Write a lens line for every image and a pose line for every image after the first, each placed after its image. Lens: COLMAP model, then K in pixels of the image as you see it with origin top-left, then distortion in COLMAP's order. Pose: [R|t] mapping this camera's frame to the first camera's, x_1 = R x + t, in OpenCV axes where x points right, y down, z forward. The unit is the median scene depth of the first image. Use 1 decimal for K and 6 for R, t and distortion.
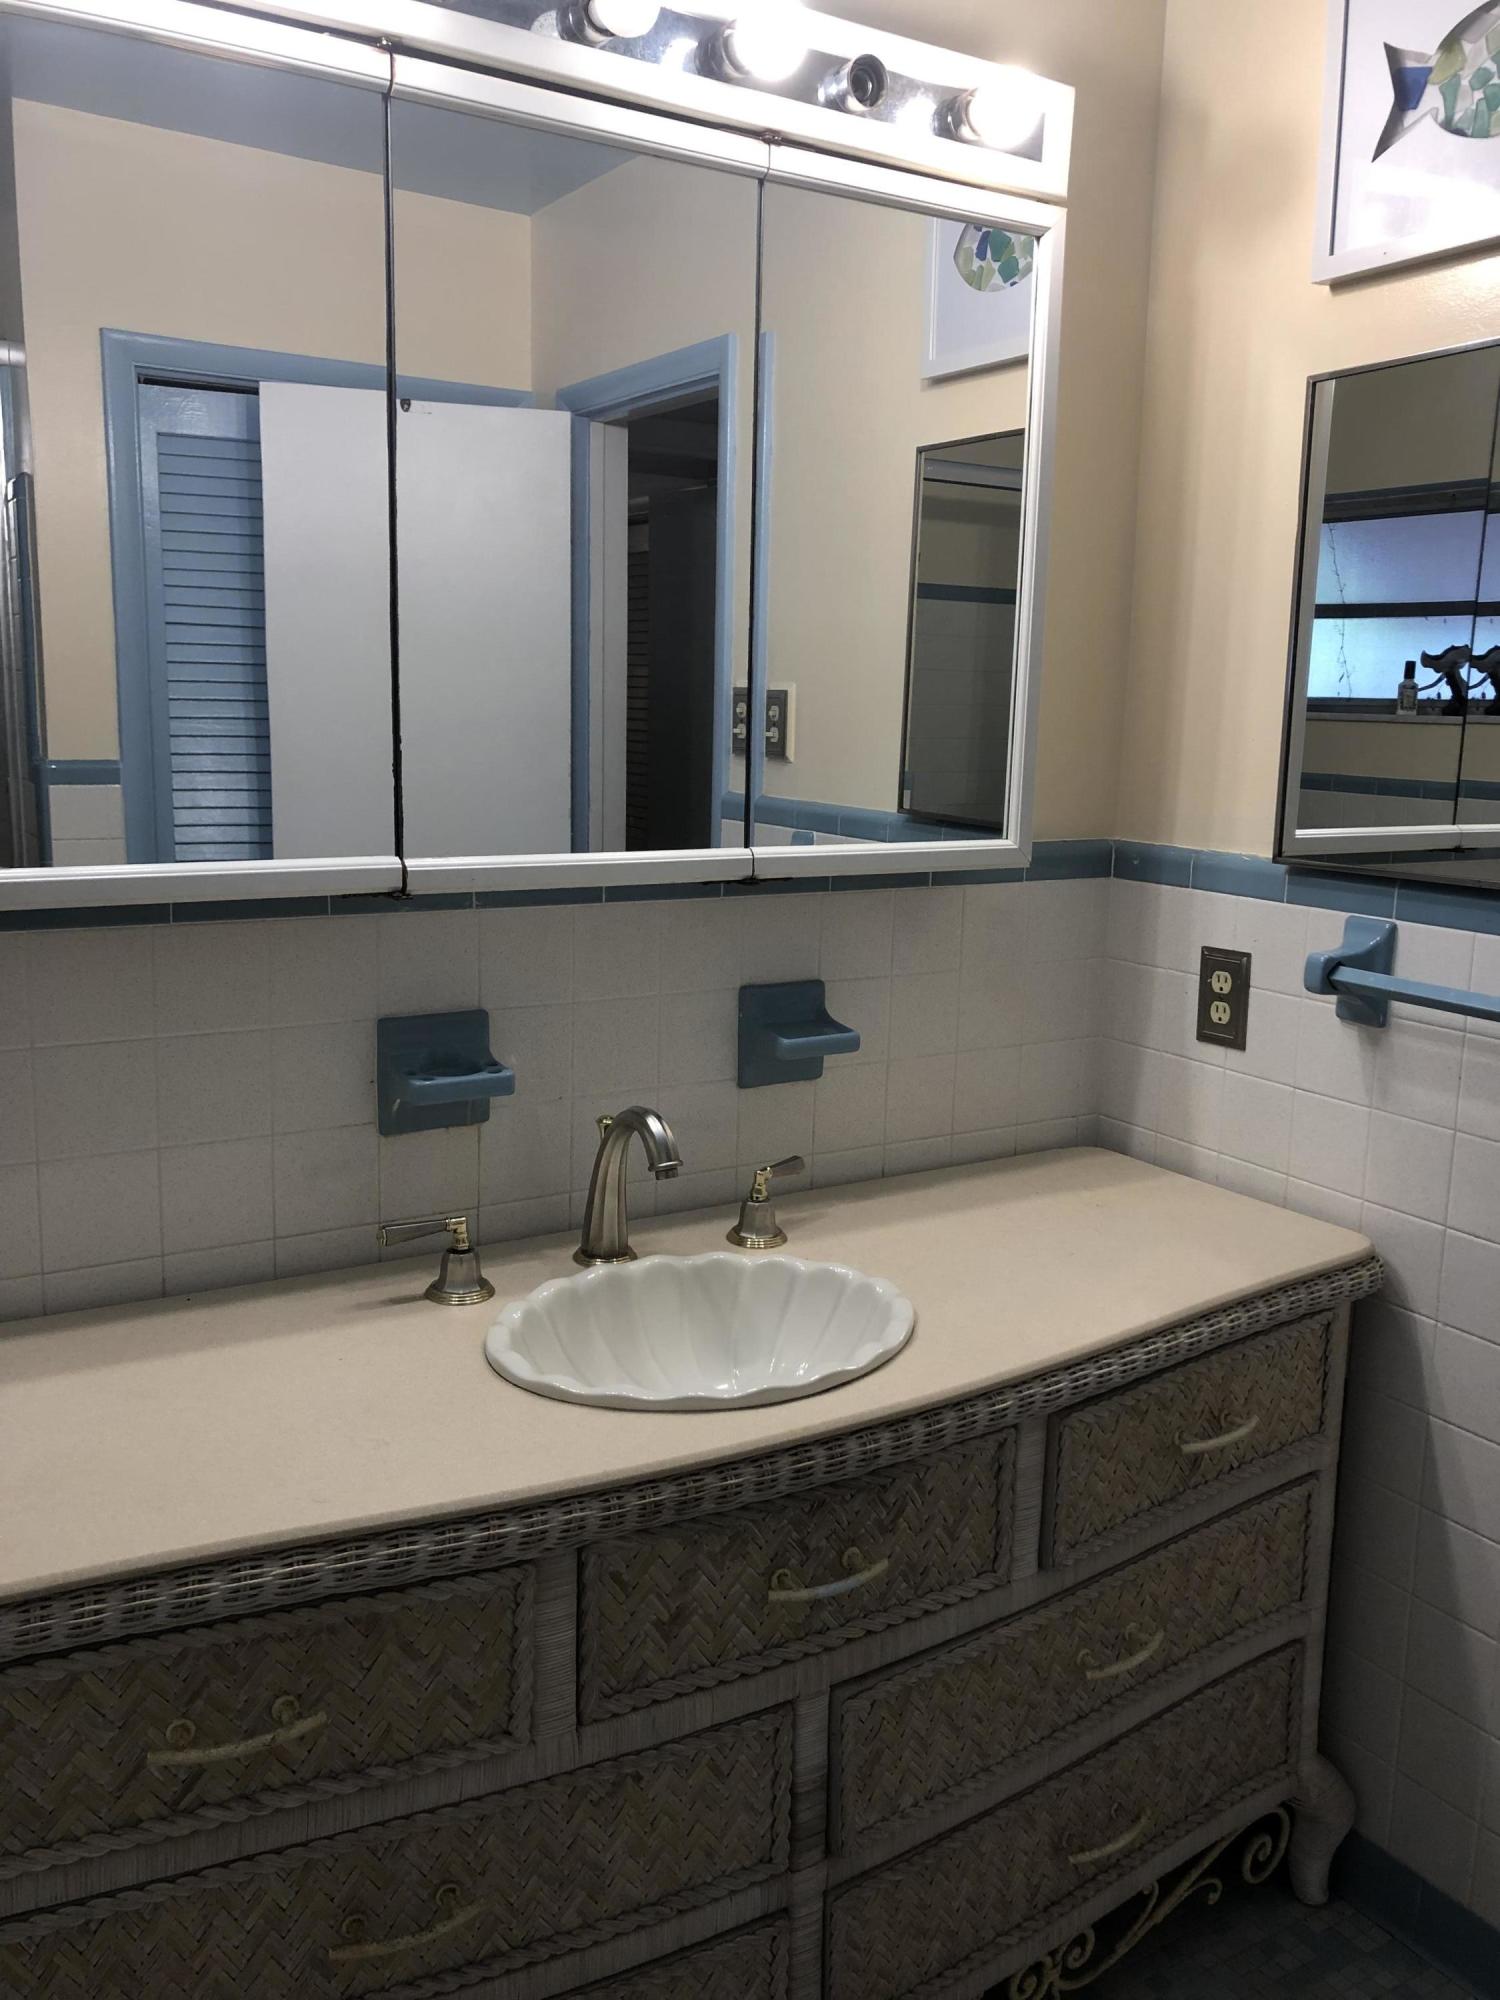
lens RADIAL K [[1633.1, 0, 755.1], [0, 1633.1, 1000.0], [0, 0, 1]] dist [0.044051, -0.063895]
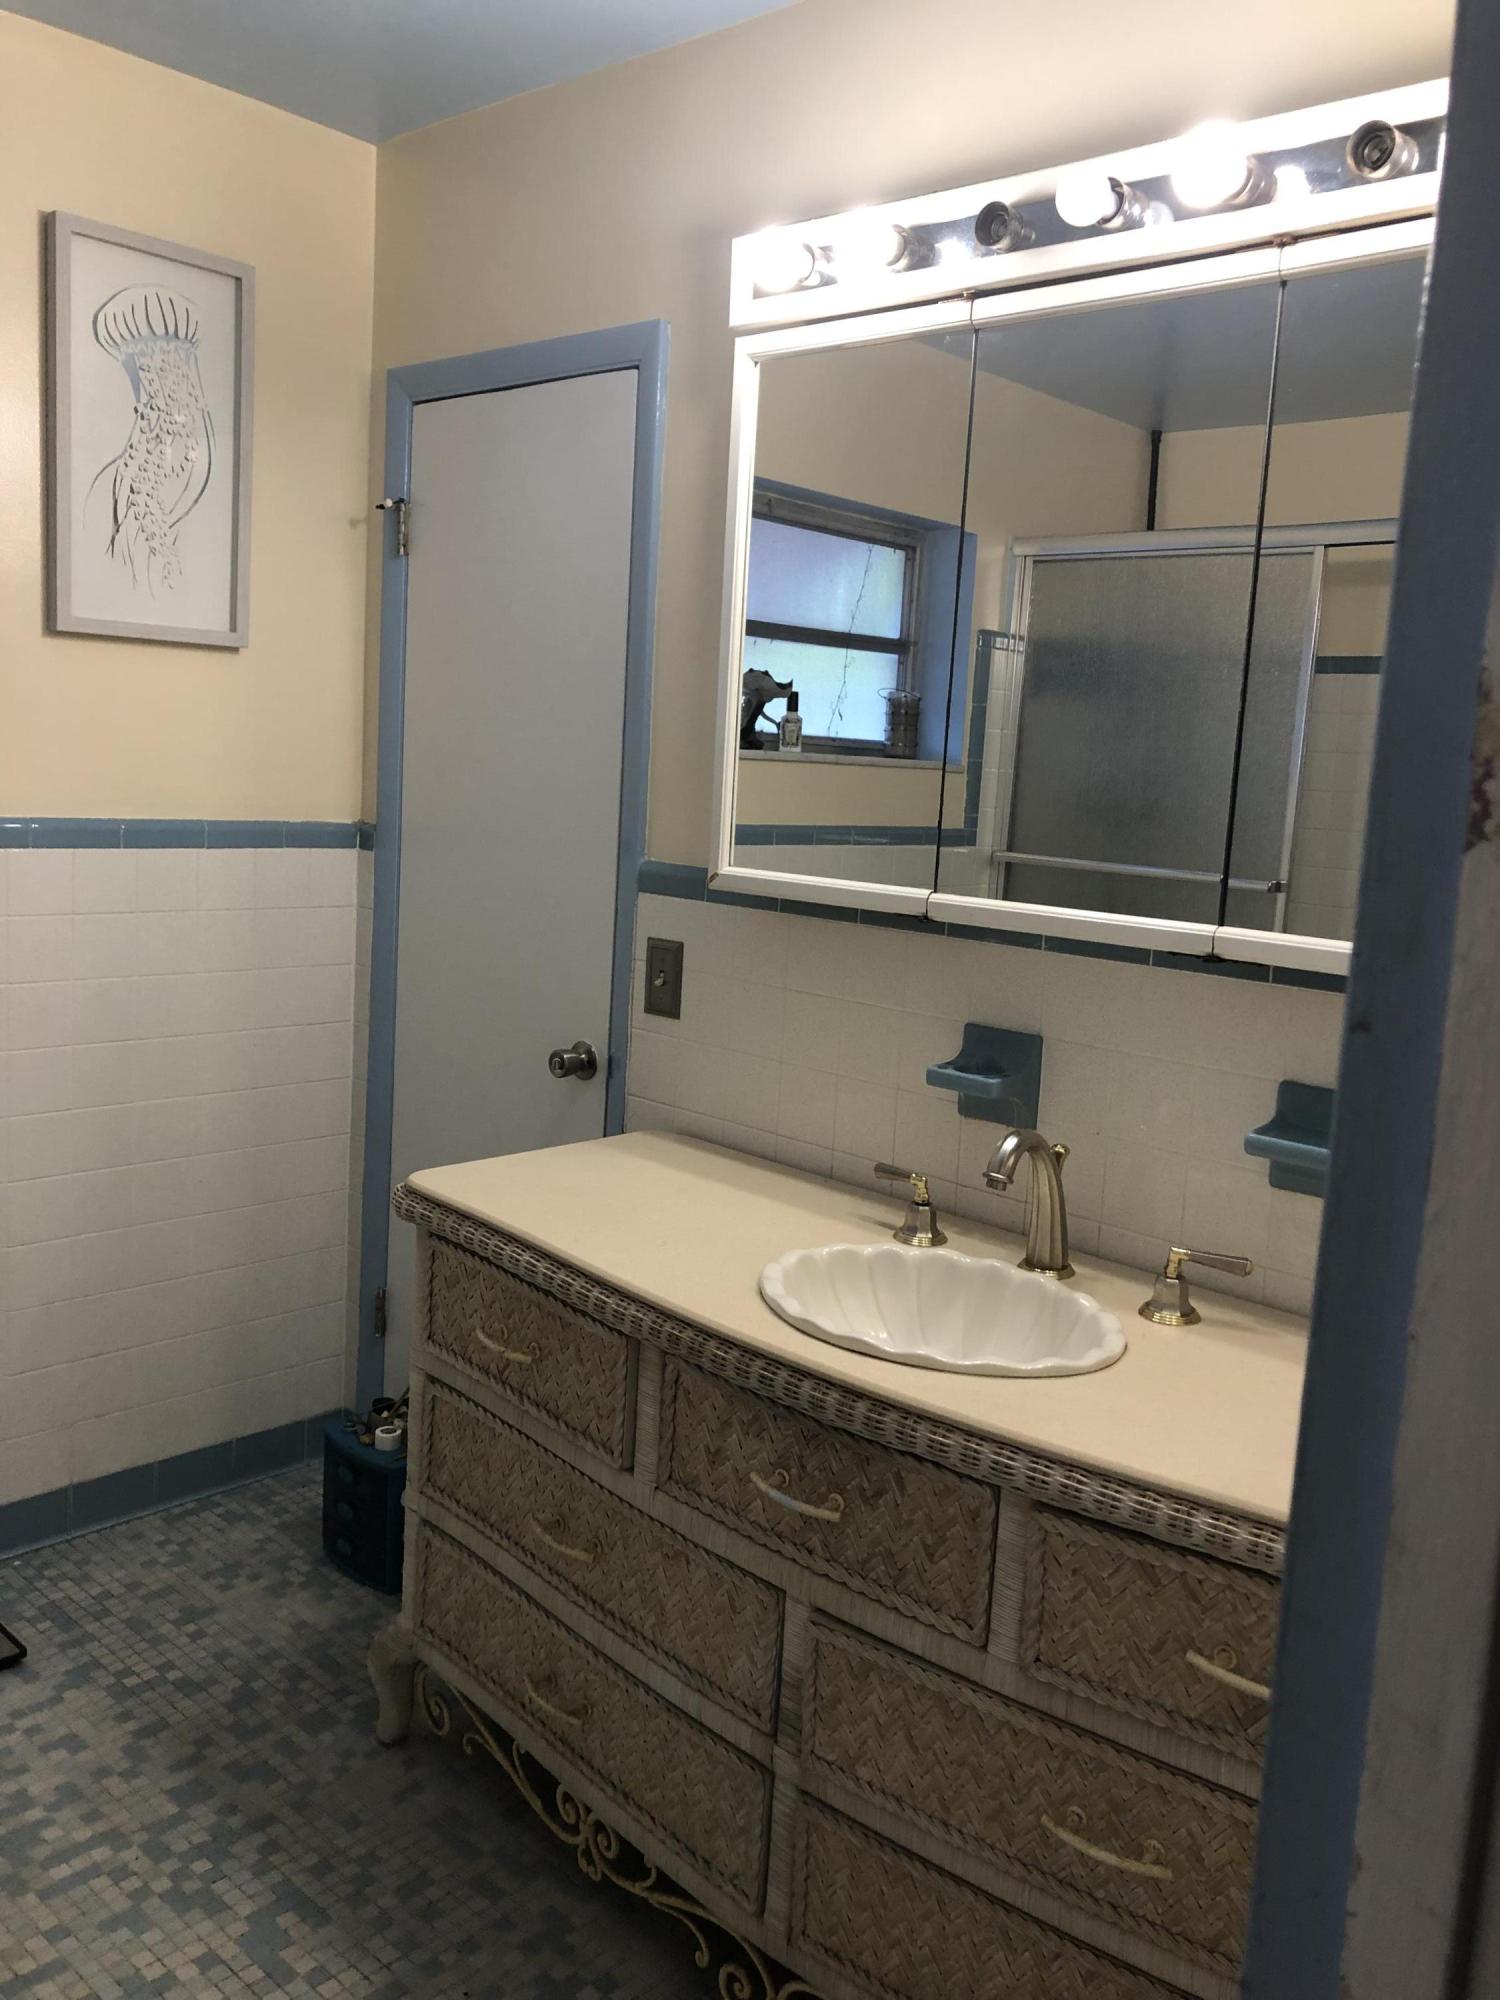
lens RADIAL K [[1633.1, 0, 754.8], [0, 1633.1, 991.9], [0, 0, 1]] dist [0.044051, -0.063895]
pose [[0.263019, 0.126747, -0.956429, 1.082799], [-0.226479, 0.971744, 0.066494, -0.068144], [0.937832, 0.199122, 0.284292, 0.549104]]
